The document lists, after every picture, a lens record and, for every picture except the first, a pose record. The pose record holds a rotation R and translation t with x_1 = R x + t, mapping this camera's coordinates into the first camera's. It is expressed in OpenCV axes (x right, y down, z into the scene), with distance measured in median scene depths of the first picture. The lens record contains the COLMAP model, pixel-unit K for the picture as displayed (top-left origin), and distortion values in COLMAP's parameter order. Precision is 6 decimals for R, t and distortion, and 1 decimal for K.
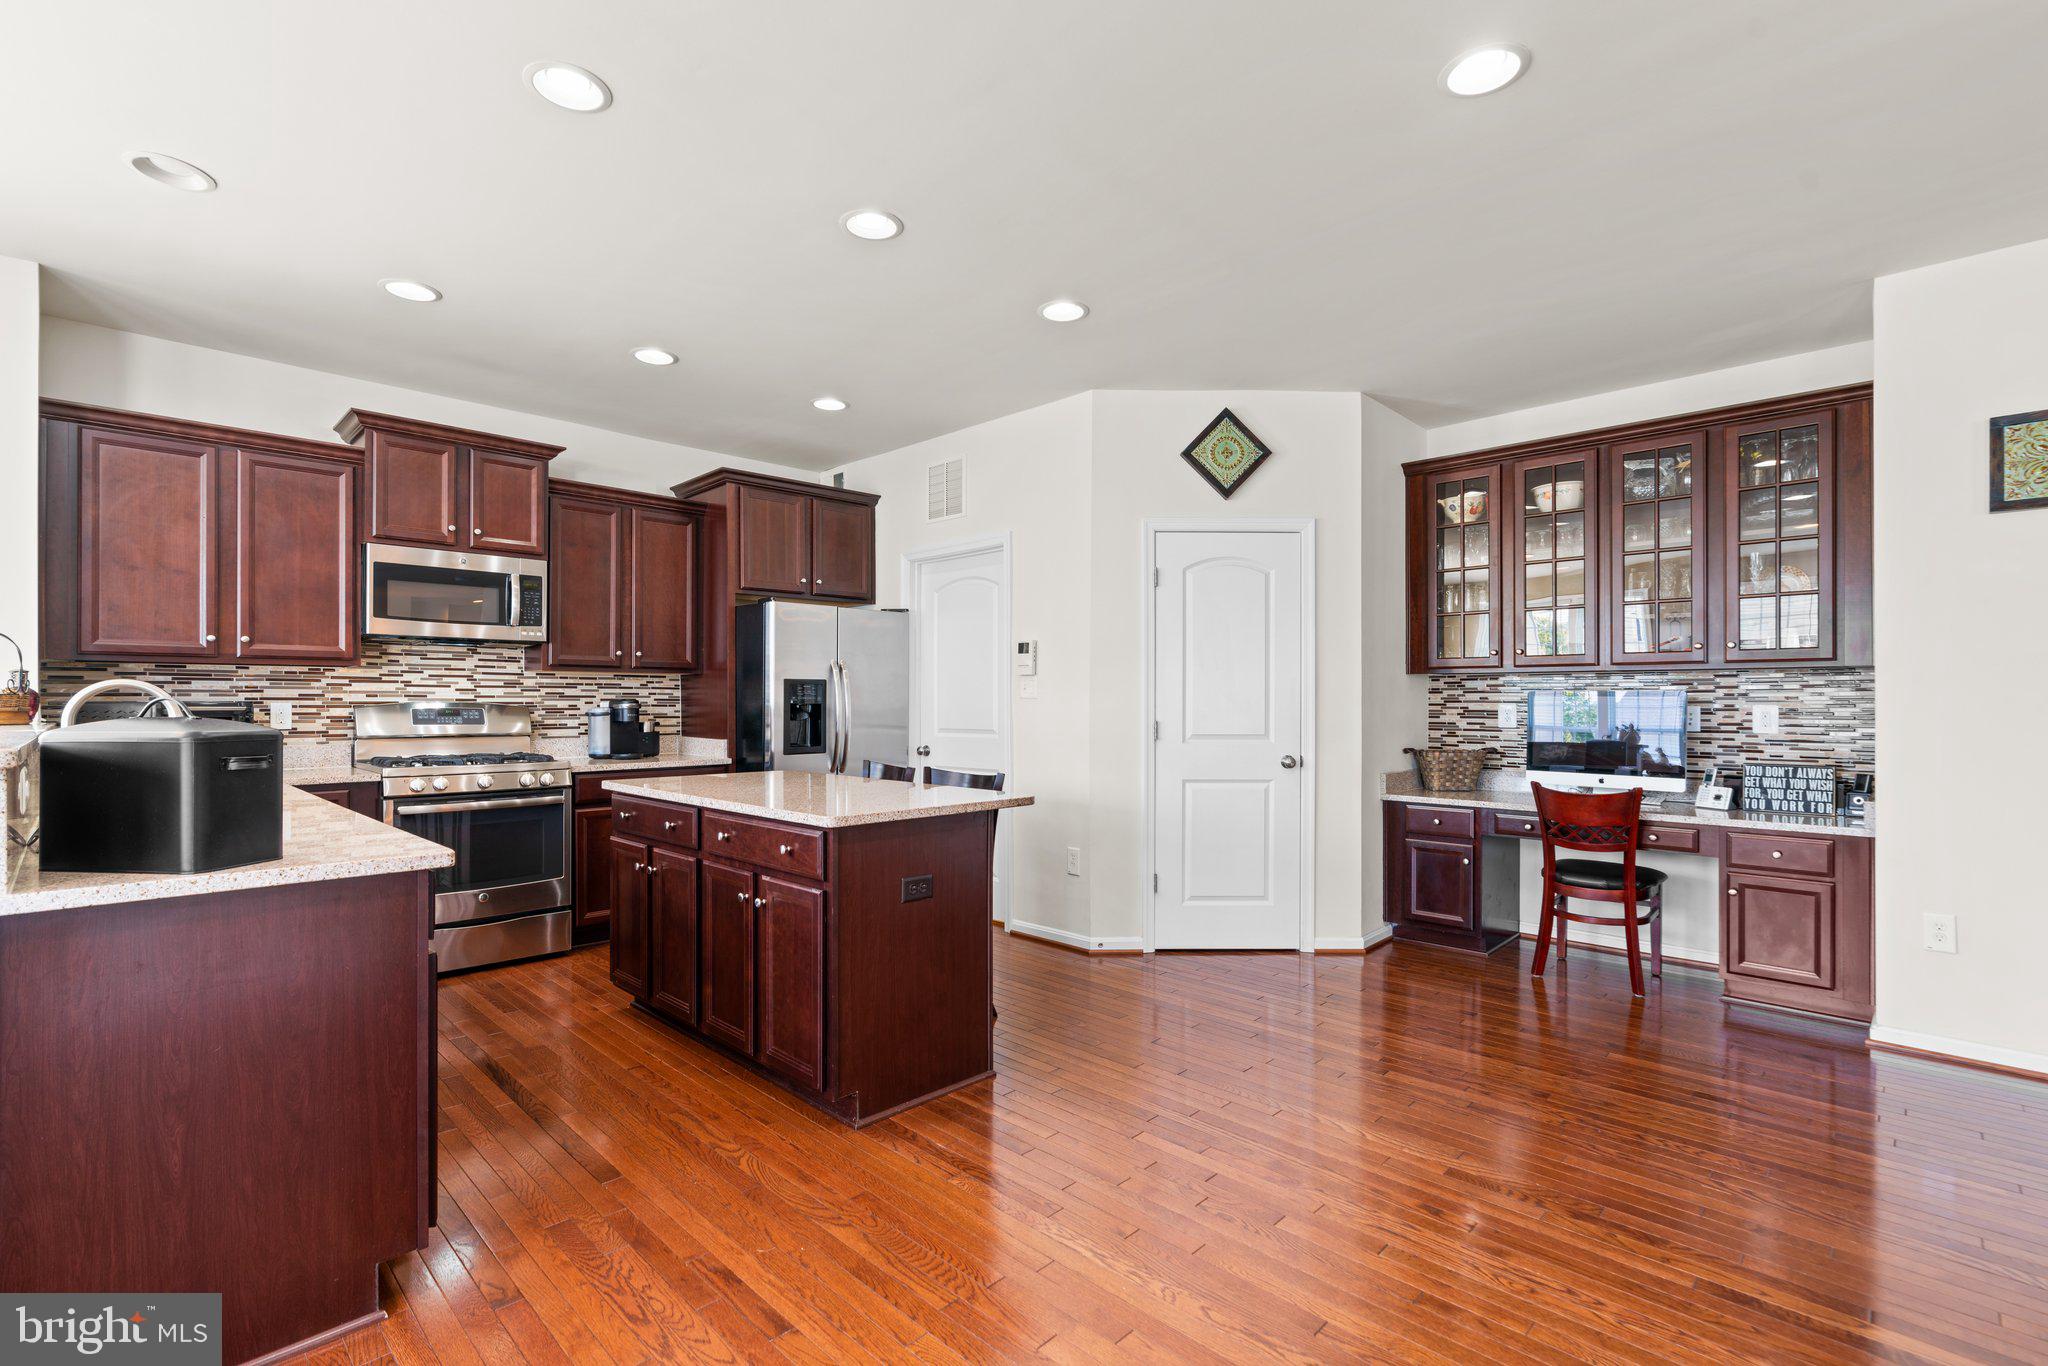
lens RADIAL K [[923.9, 0, 1027.8], [0, 923.9, 694.7], [0, 0, 1]] dist [-0.011219, 0.004685]
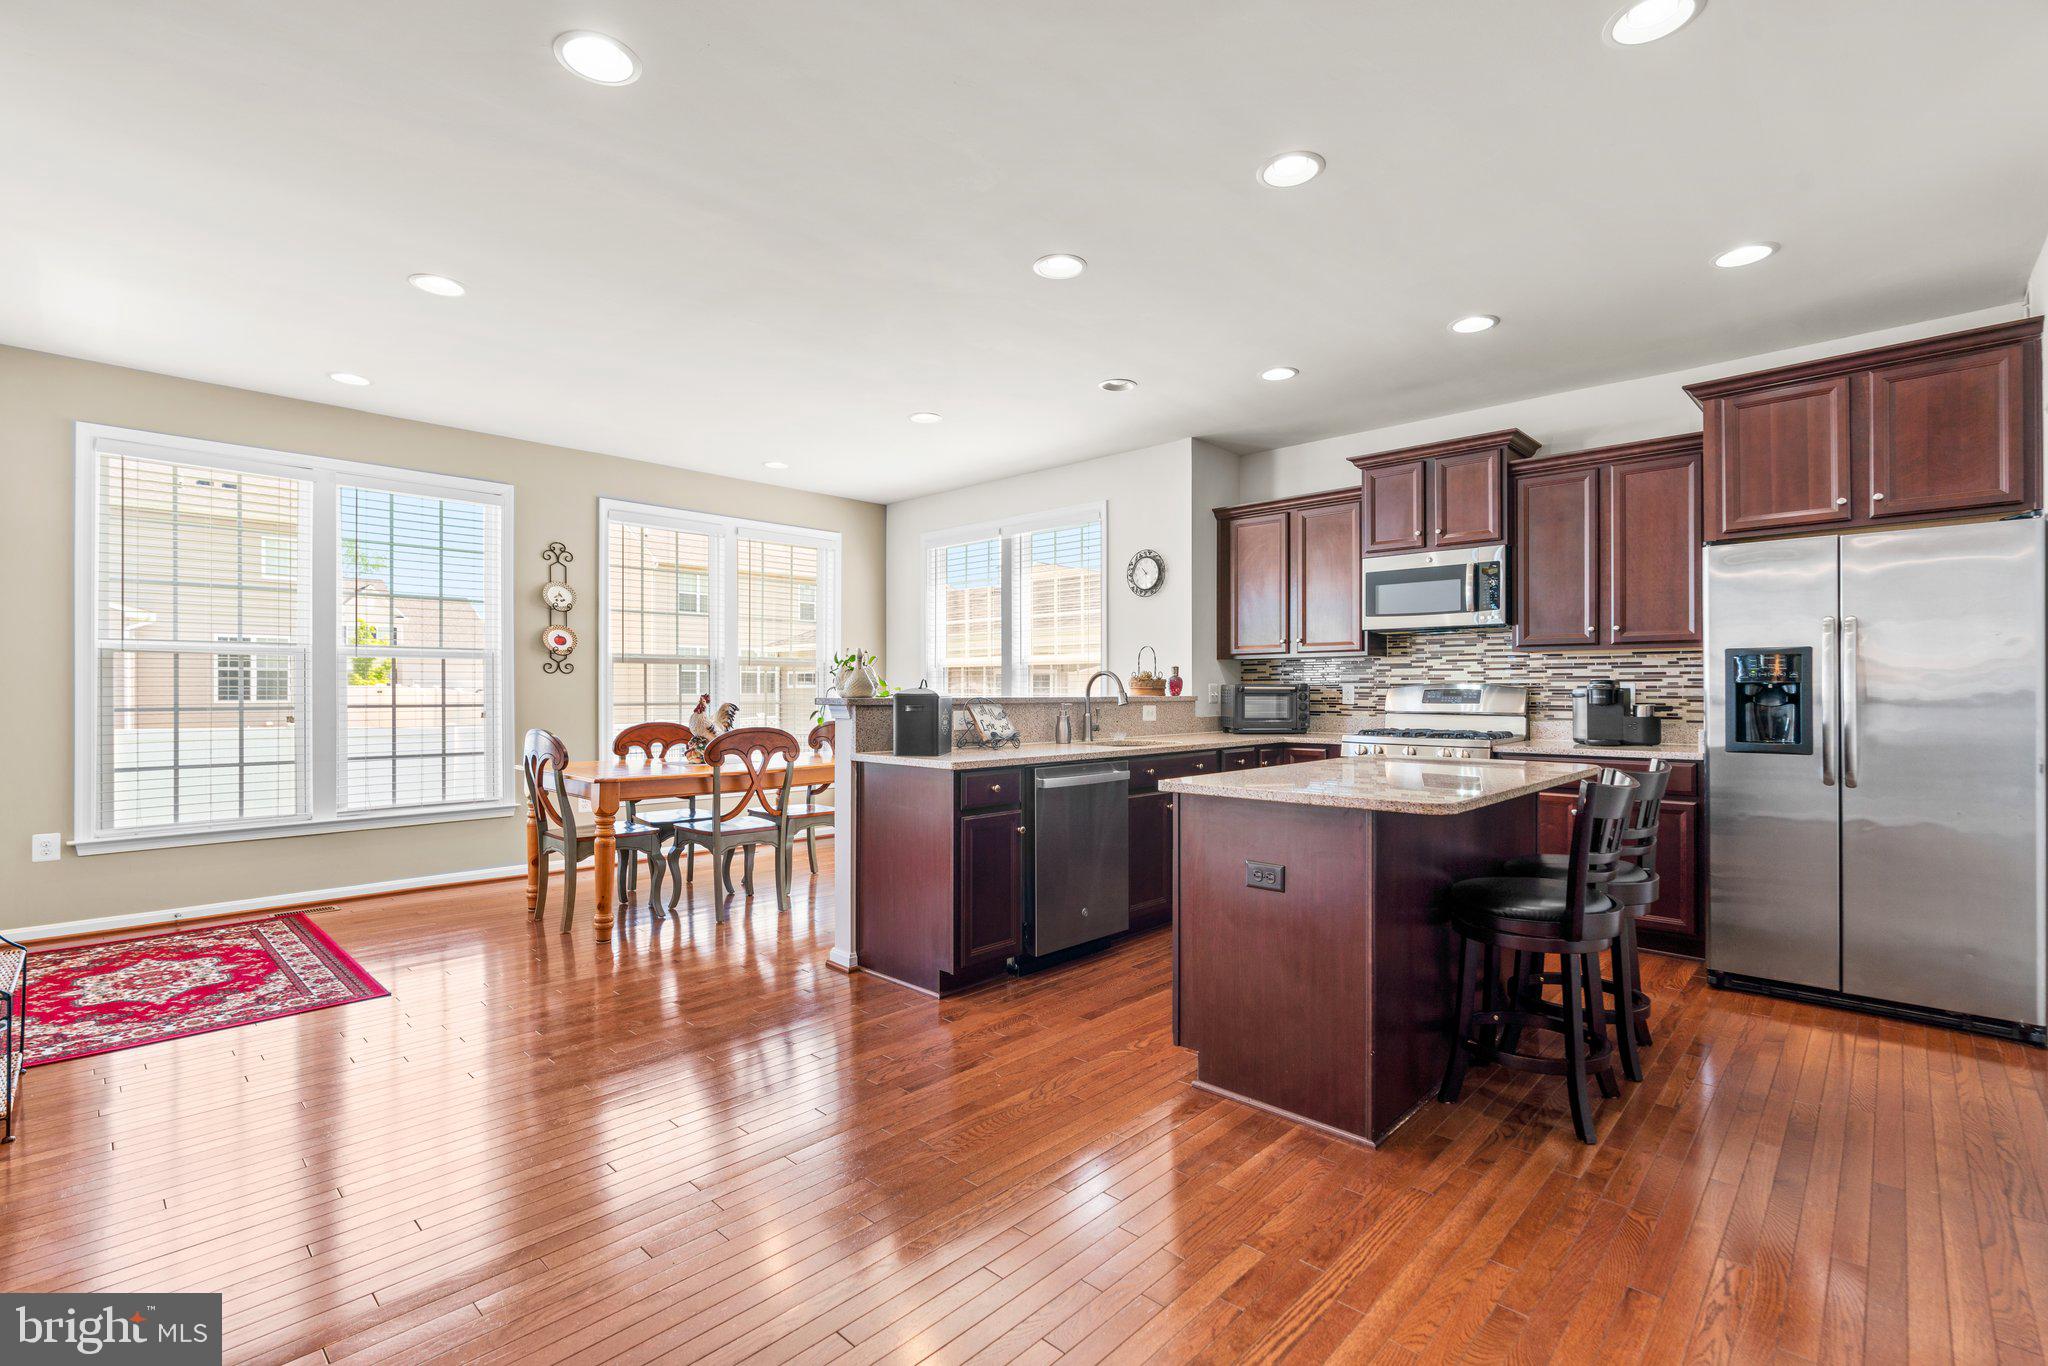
lens RADIAL K [[923.9, 0, 1029.3], [0, 923.9, 683.4], [0, 0, 1]] dist [-0.011219, 0.004685]
pose [[0.015764, -0.007971, -0.999844, 0.499847], [0.007481, 0.999941, -0.007853, 0.013003], [0.999848, -0.007356, 0.015823, 0.466592]]
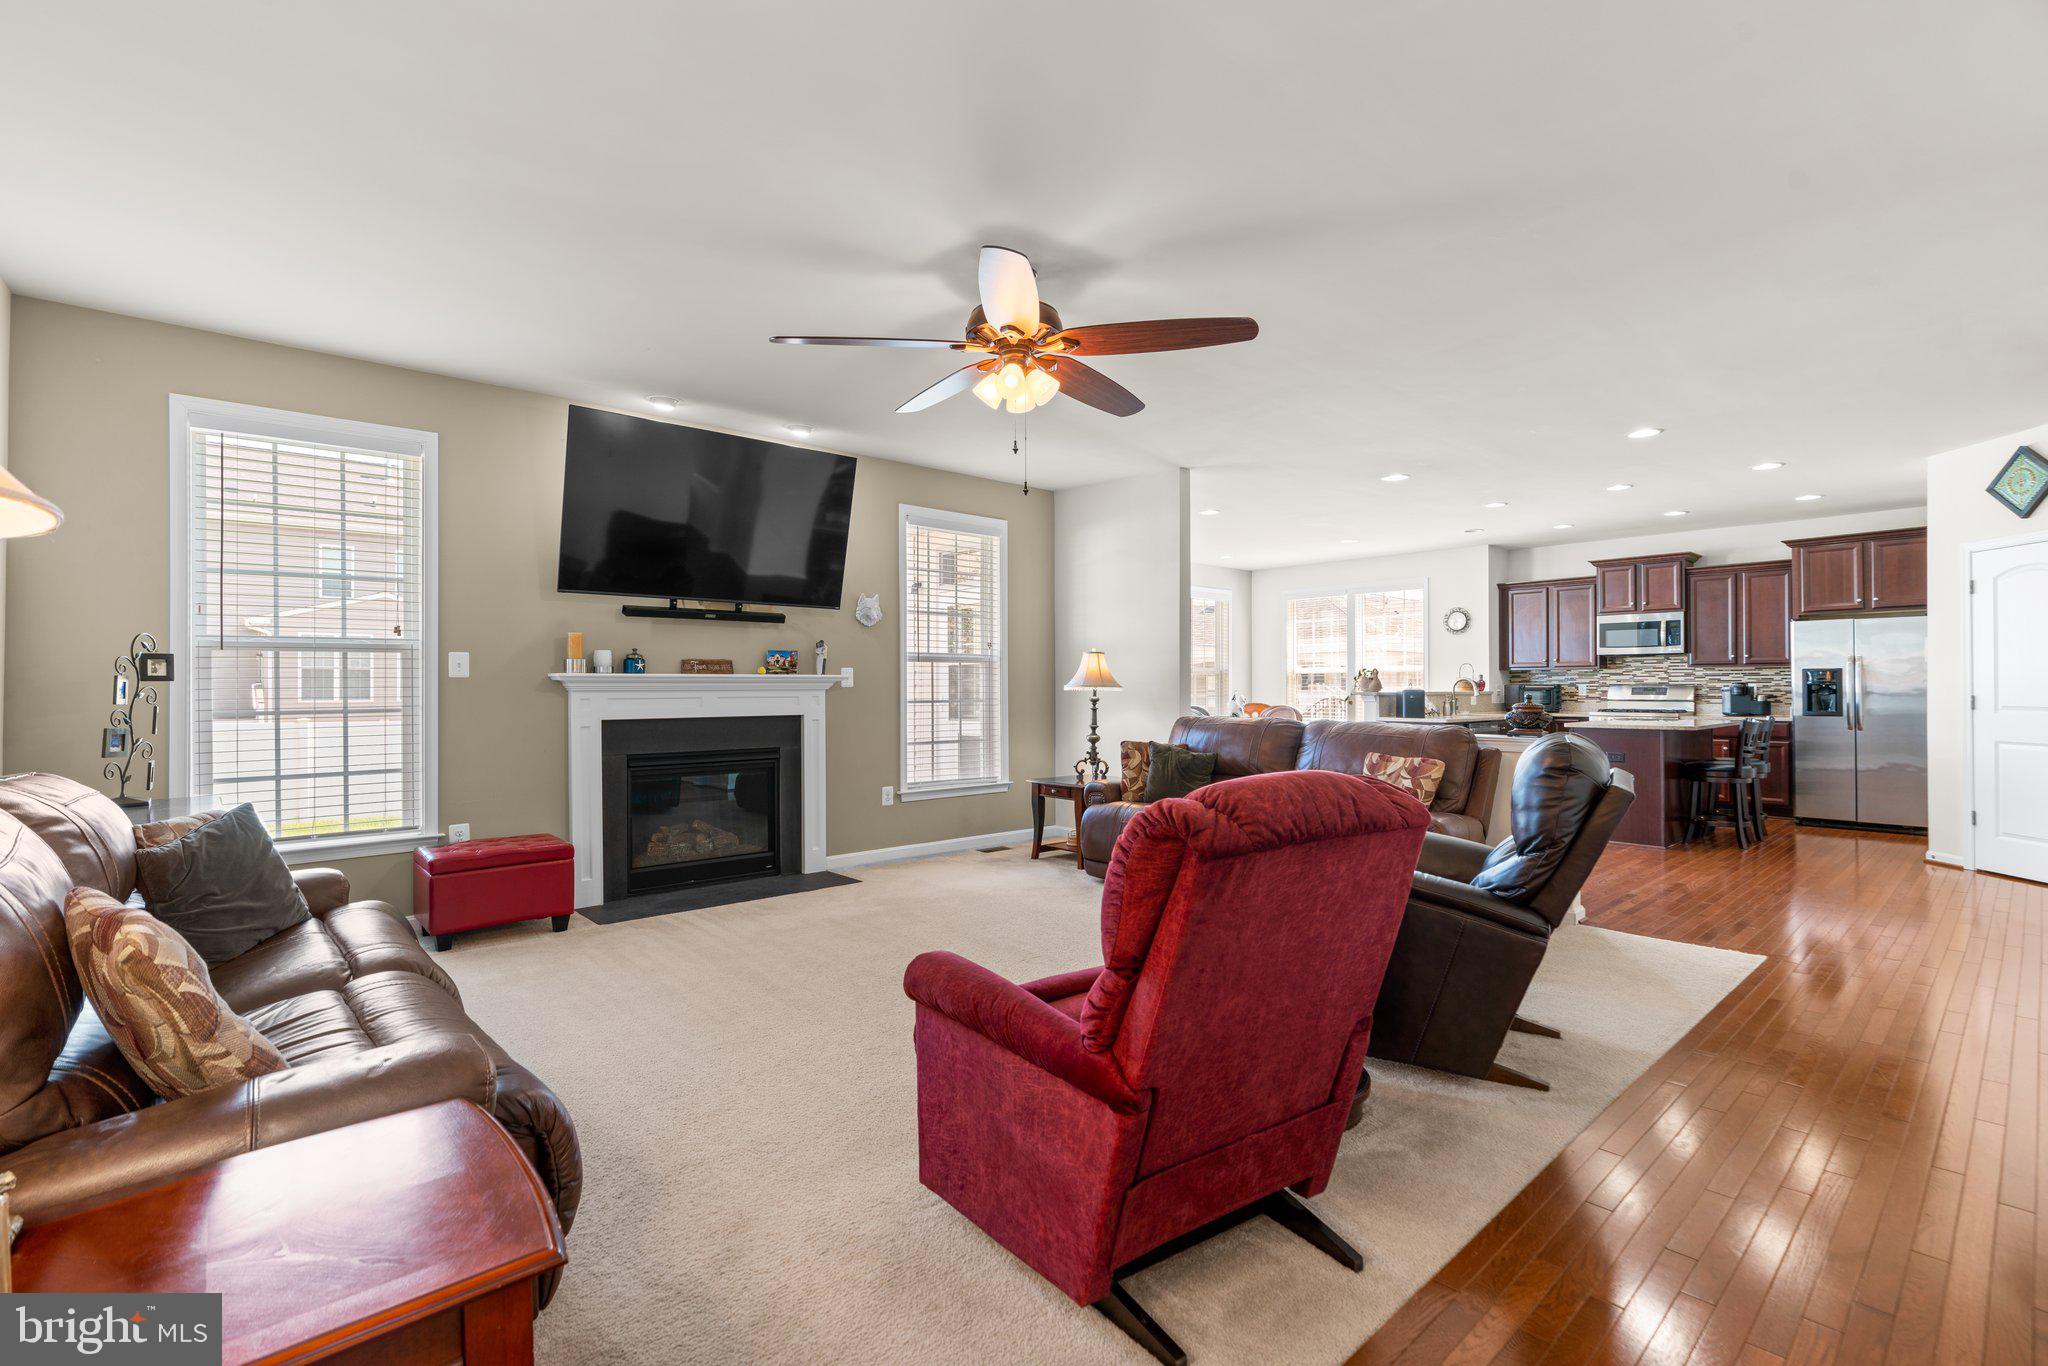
lens RADIAL K [[923.9, 0, 1024.7], [0, 923.9, 676.7], [0, 0, 1]] dist [-0.011219, 0.004685]
pose [[-0.064756, -0.012466, -0.997823, 1.540190], [0.009790, 0.999866, -0.013127, 0.004887], [0.997853, -0.010619, -0.064625, -0.270918]]
